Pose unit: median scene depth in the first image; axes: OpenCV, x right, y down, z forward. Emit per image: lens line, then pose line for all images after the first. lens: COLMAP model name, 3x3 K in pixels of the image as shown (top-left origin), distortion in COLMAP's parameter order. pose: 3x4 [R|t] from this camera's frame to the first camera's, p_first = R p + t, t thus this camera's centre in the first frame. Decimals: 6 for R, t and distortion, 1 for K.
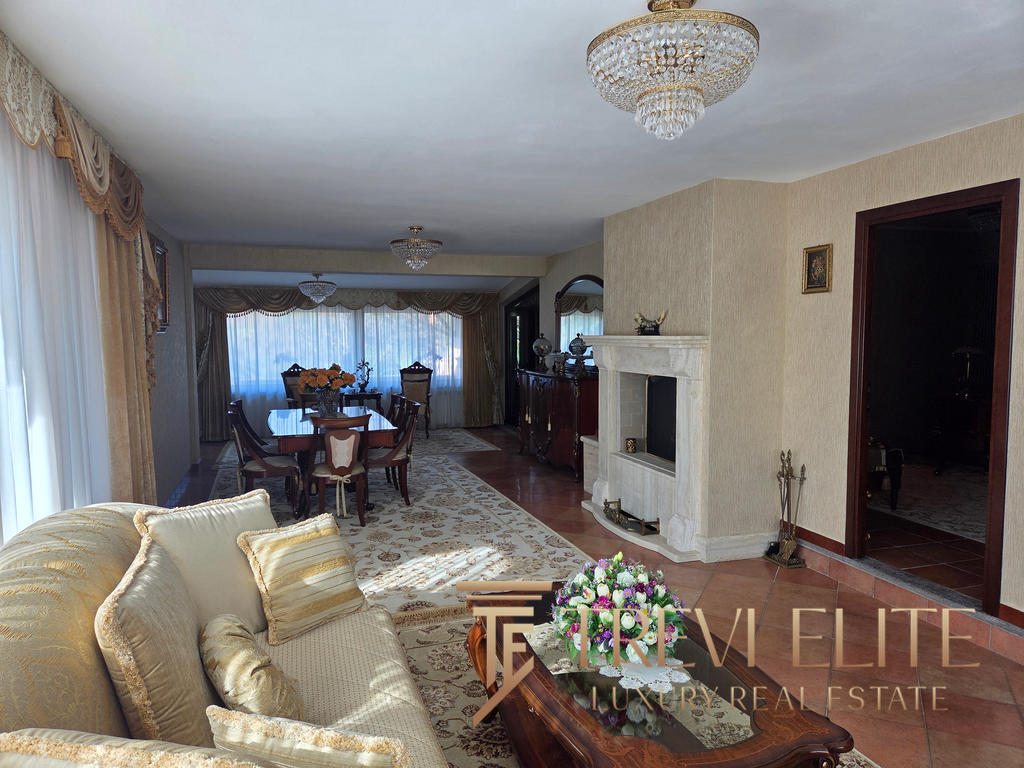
lens RADIAL K [[680.7, 0, 512.0], [0, 680.7, 384.0], [0, 0, 1]] dist [0.045965, -0.000241]
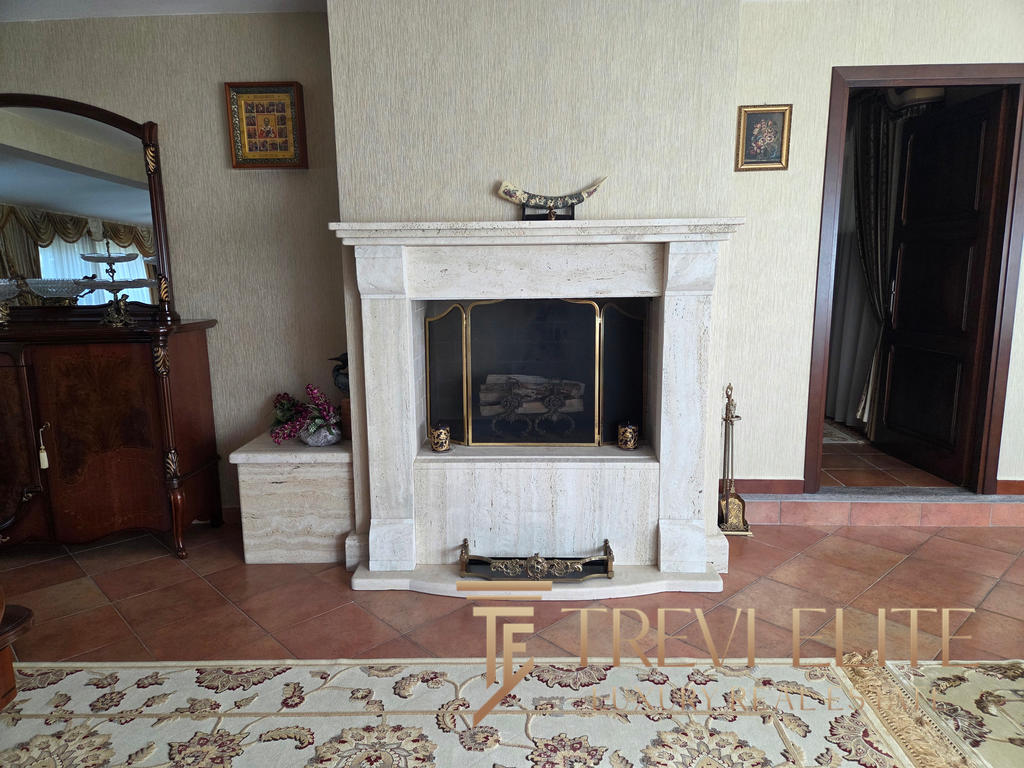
lens RADIAL K [[680.7, 0, 512.0], [0, 680.7, 384.0], [0, 0, 1]] dist [0.045965, -0.000241]
pose [[0.326660, -0.148913, 0.933337, -0.395516], [0.078707, 0.988366, 0.130146, -0.020959], [-0.941859, 0.030947, 0.334580, 1.036207]]
